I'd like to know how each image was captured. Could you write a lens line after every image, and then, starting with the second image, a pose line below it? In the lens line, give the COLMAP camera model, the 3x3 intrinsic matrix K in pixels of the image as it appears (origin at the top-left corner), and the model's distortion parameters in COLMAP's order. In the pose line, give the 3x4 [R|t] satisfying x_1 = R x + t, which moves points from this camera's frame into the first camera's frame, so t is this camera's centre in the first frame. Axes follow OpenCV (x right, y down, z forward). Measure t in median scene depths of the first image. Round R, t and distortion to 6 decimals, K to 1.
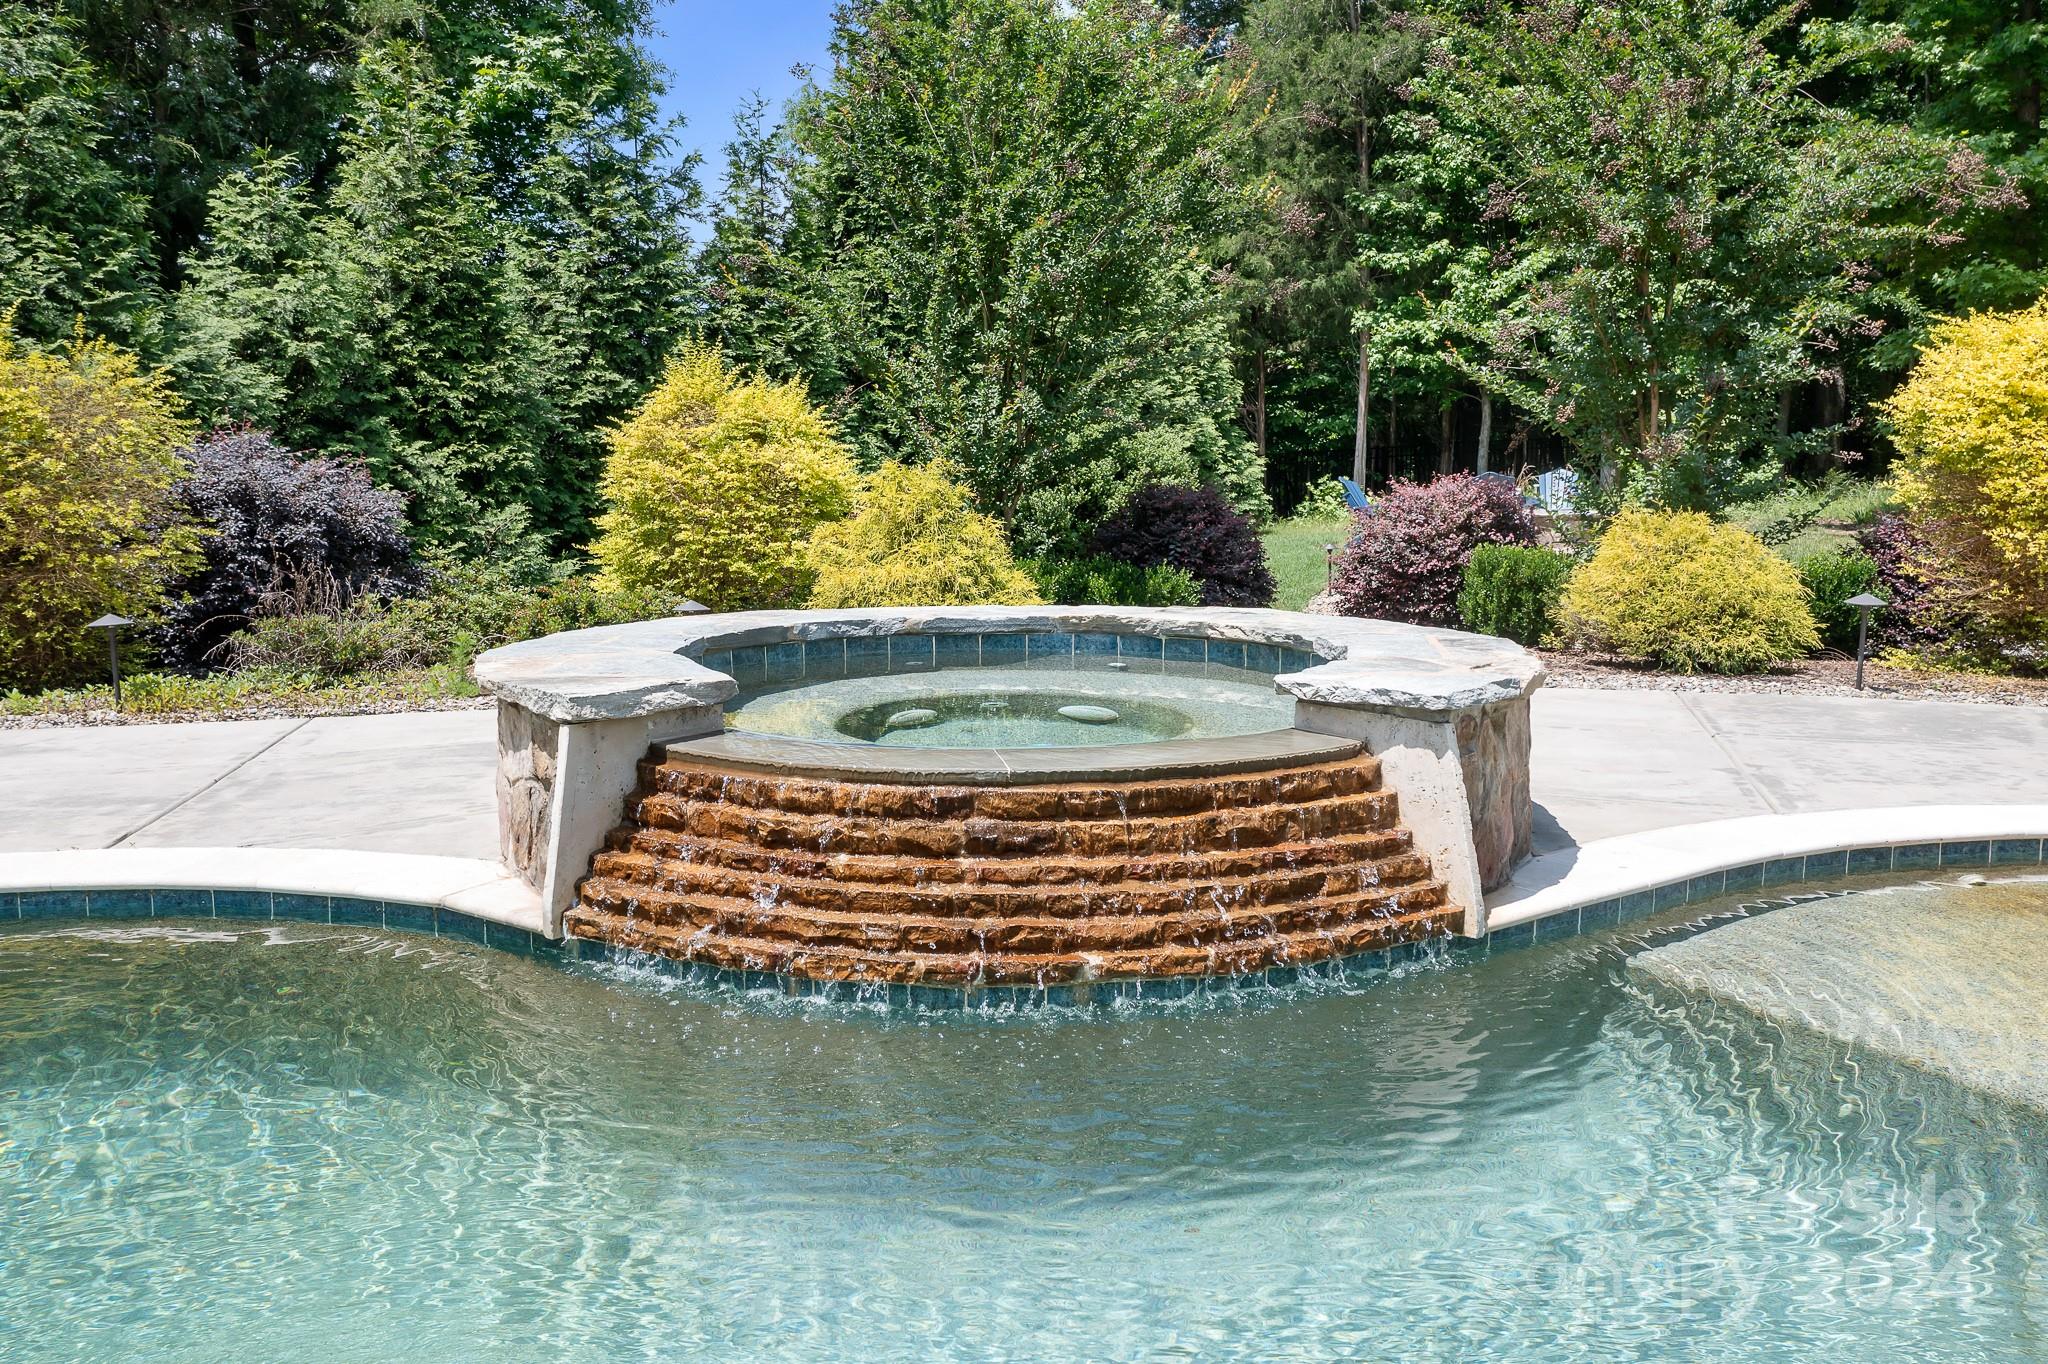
lens RADIAL K [[1628.7, 0, 1029.3], [0, 1628.7, 647.4], [0, 0, 1]] dist [0.006591, -0.002576]
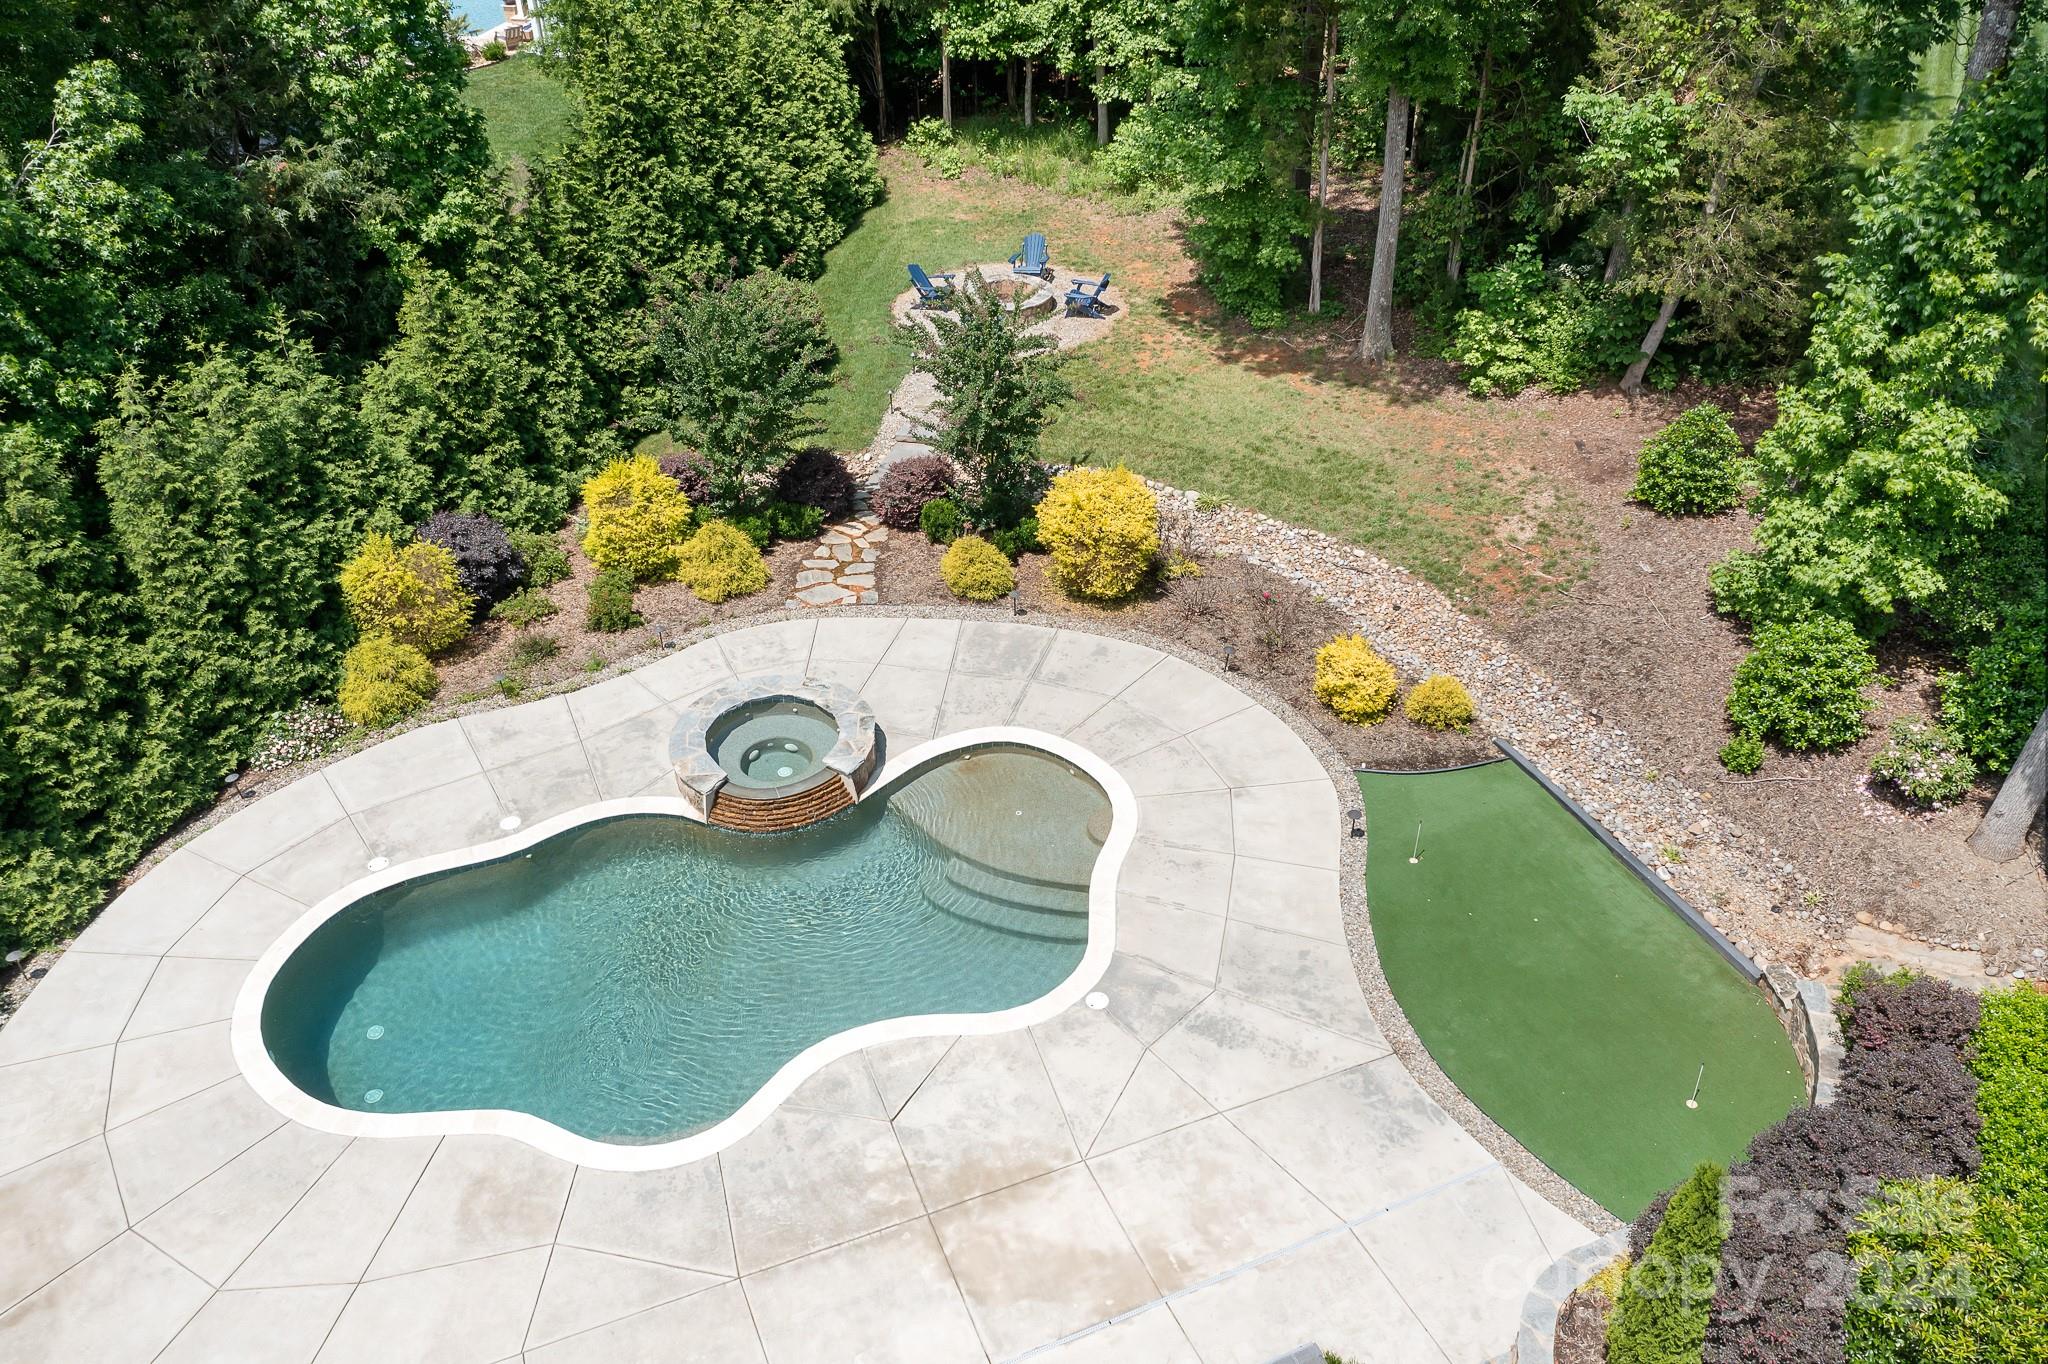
lens RADIAL K [[1628.7, 0, 1029.3], [0, 1628.7, 647.4], [0, 0, 1]] dist [0.006591, -0.002576]
pose [[0.983247, -0.117730, 0.139161, 0.015923], [0.034735, 0.870469, 0.490996, -0.430208], [-0.178940, -0.477937, 0.859975, -0.532843]]
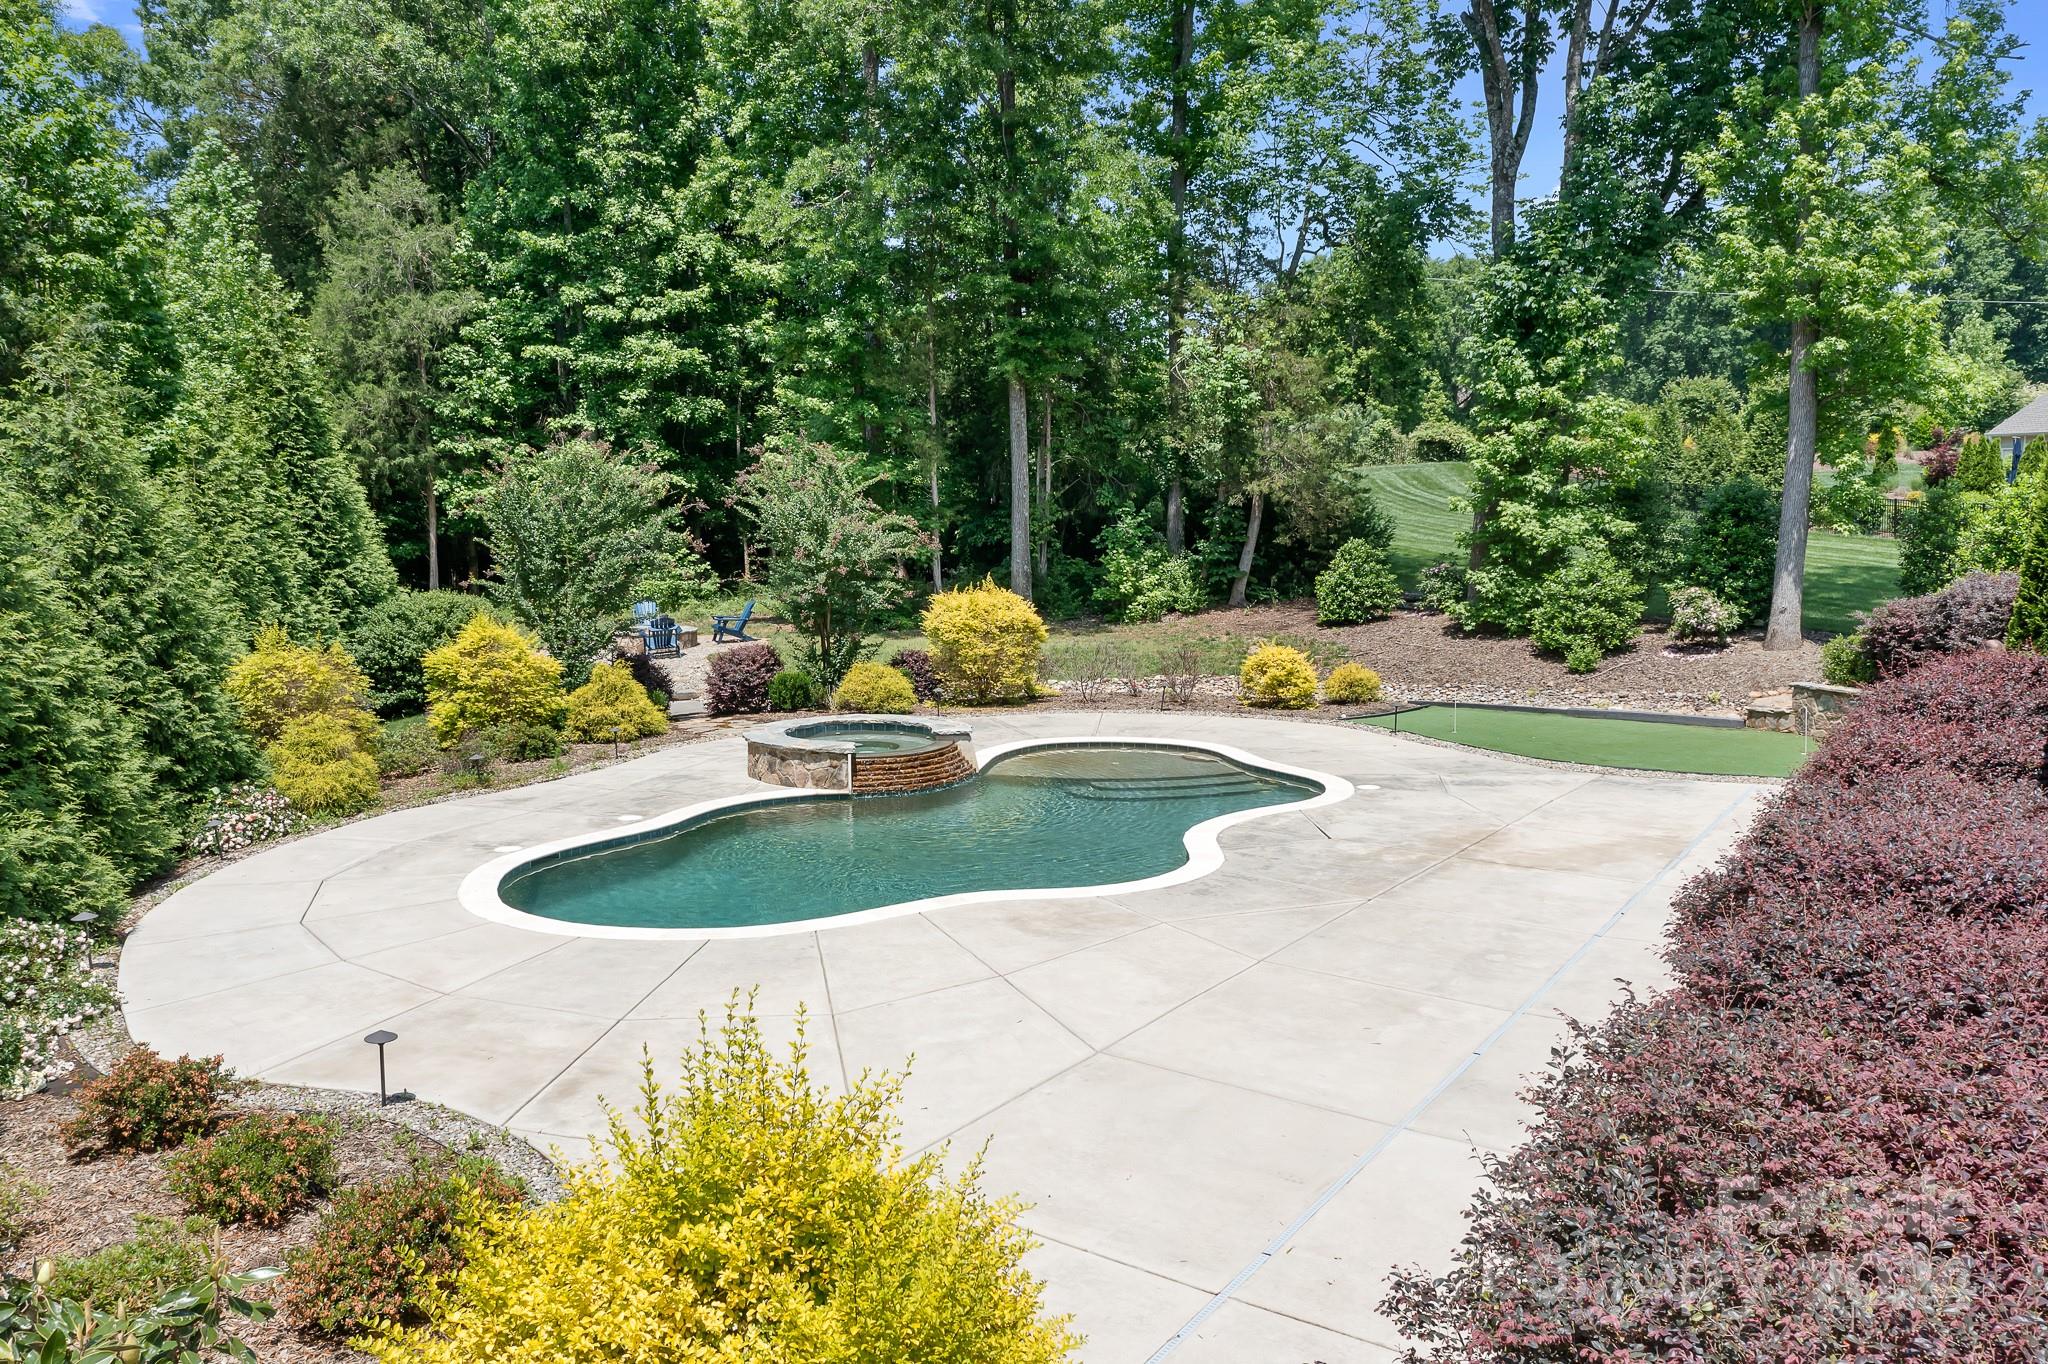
lens RADIAL K [[1628.7, 0, 1029.3], [0, 1628.7, 647.4], [0, 0, 1]] dist [0.006591, -0.002576]
pose [[0.713716, -0.073333, 0.696585, -0.455419], [0.081024, 0.996472, 0.021887, -0.046810], [-0.695733, 0.040819, 0.717140, -0.416605]]
